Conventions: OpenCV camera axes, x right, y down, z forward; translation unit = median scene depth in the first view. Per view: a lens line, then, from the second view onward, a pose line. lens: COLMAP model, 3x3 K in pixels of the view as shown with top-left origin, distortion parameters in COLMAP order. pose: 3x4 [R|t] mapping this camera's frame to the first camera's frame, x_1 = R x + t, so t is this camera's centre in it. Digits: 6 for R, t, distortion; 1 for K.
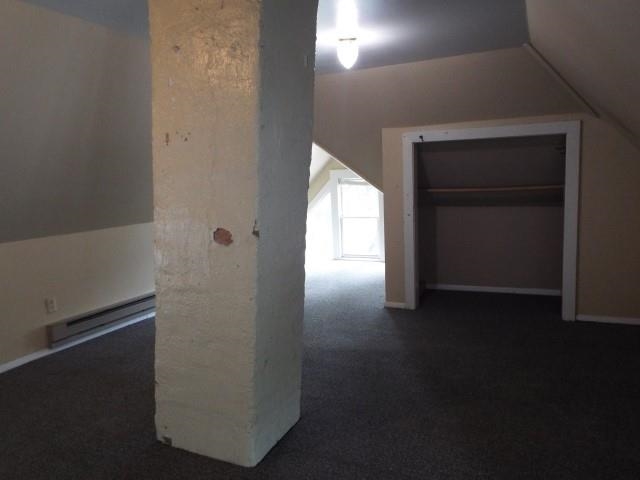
lens RADIAL K [[469.2, 0, 324.5], [0, 469.2, 235.4], [0, 0, 1]] dist [-0.006126, 0.005674]
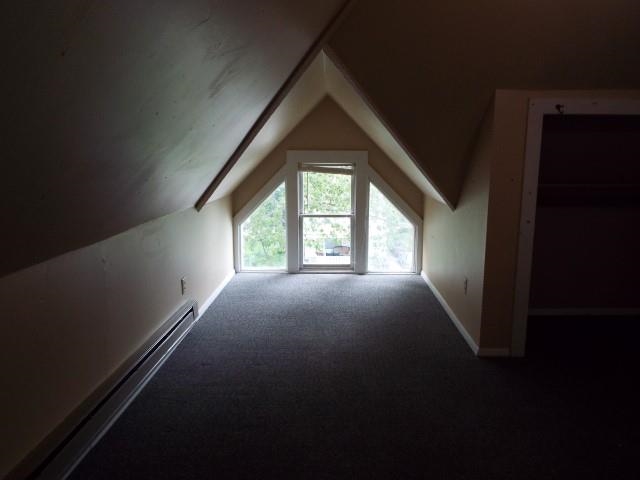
lens RADIAL K [[469.2, 0, 324.5], [0, 469.2, 235.4], [0, 0, 1]] dist [-0.006126, 0.005674]
pose [[0.915375, -0.022952, 0.401946, -0.348926], [0.011618, 0.999464, 0.030615, -0.046485], [-0.402434, -0.023354, 0.915151, 0.480746]]
